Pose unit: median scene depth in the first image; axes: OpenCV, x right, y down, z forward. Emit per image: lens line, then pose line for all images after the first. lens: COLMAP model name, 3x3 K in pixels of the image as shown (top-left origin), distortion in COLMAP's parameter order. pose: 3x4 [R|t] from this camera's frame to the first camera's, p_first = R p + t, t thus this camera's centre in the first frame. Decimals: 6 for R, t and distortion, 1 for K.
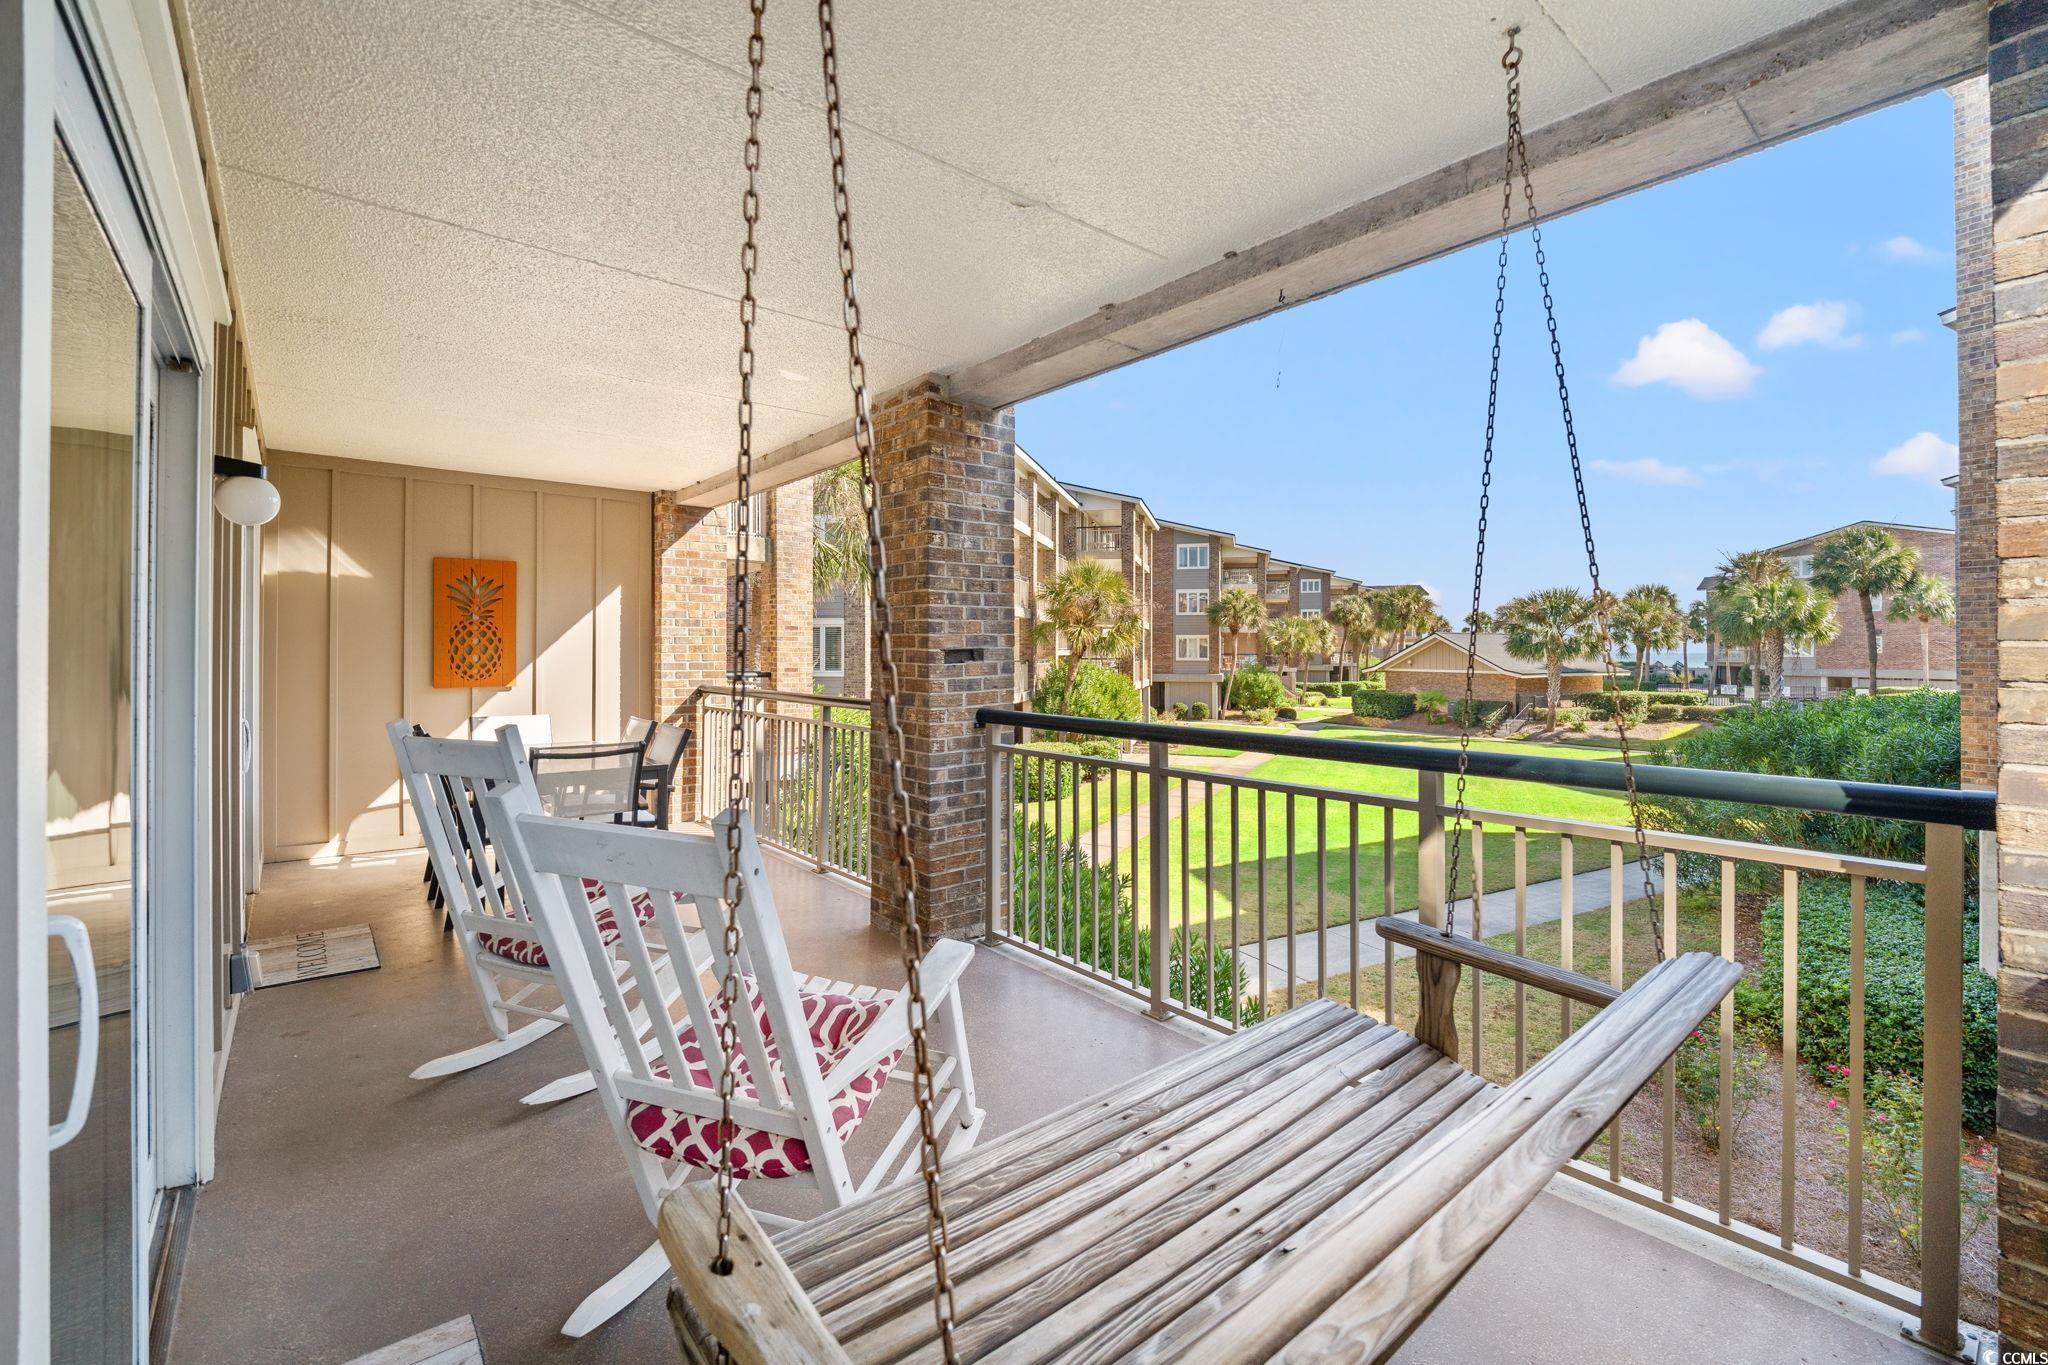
lens RADIAL K [[869.5, 0, 1024.0], [0, 869.5, 682.5], [0, 0, 1]] dist [-0.014447, -0.000283]
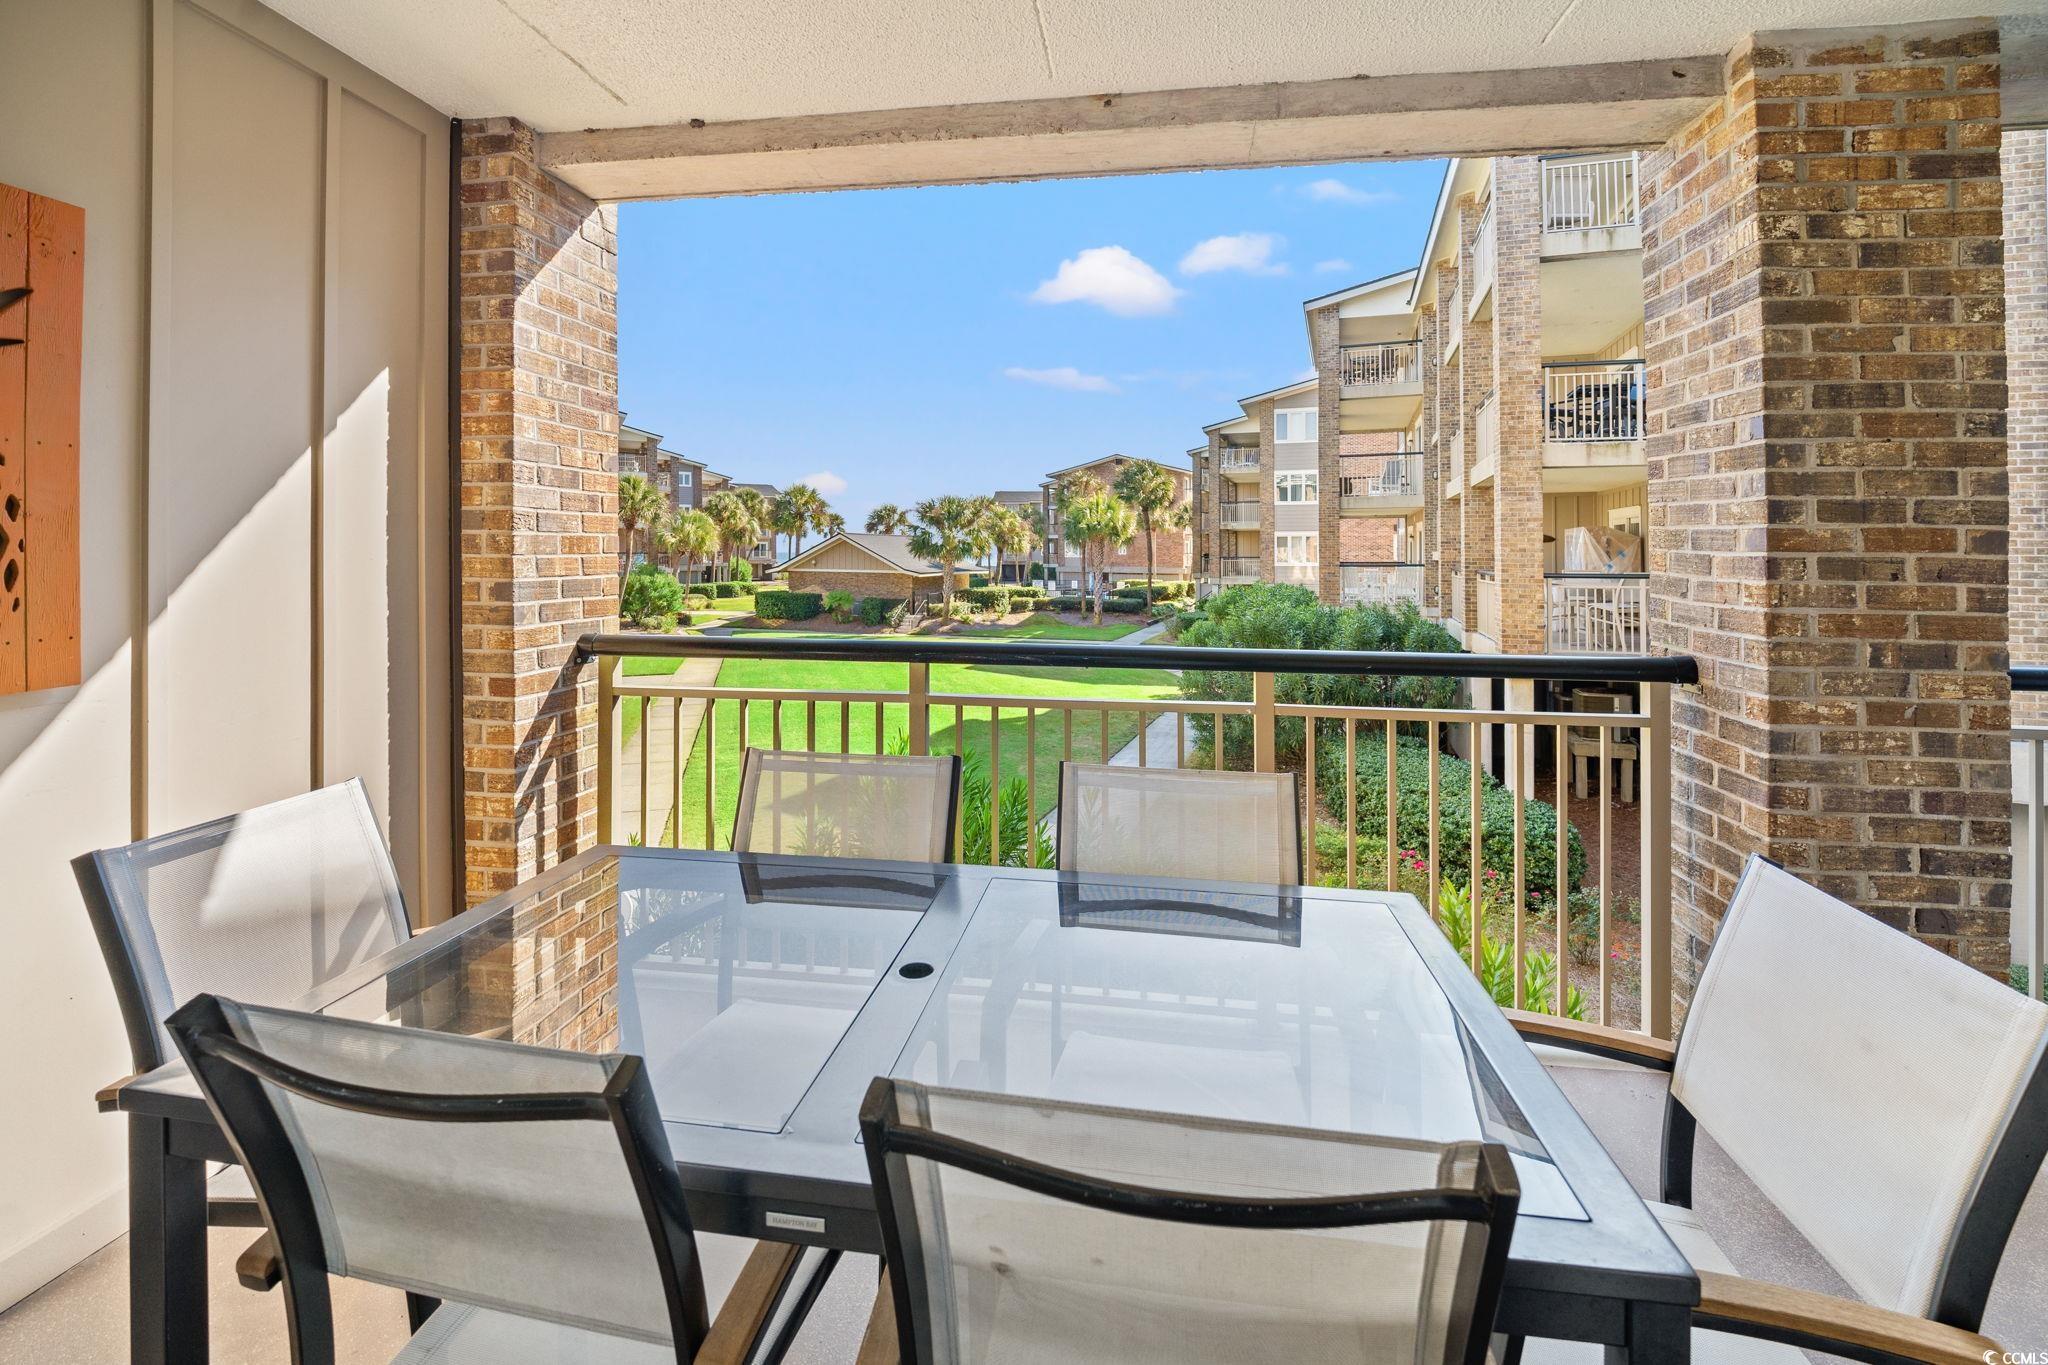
lens RADIAL K [[872.7, 0, 1044.1], [0, 872.7, 677.5], [0, 0, 1]] dist [0.028368, -0.000316]
pose [[0.735855, -0.092590, 0.670779, -0.074008], [0.020183, 0.993166, 0.114950, -0.002486], [-0.676838, -0.071048, 0.732695, 0.075293]]
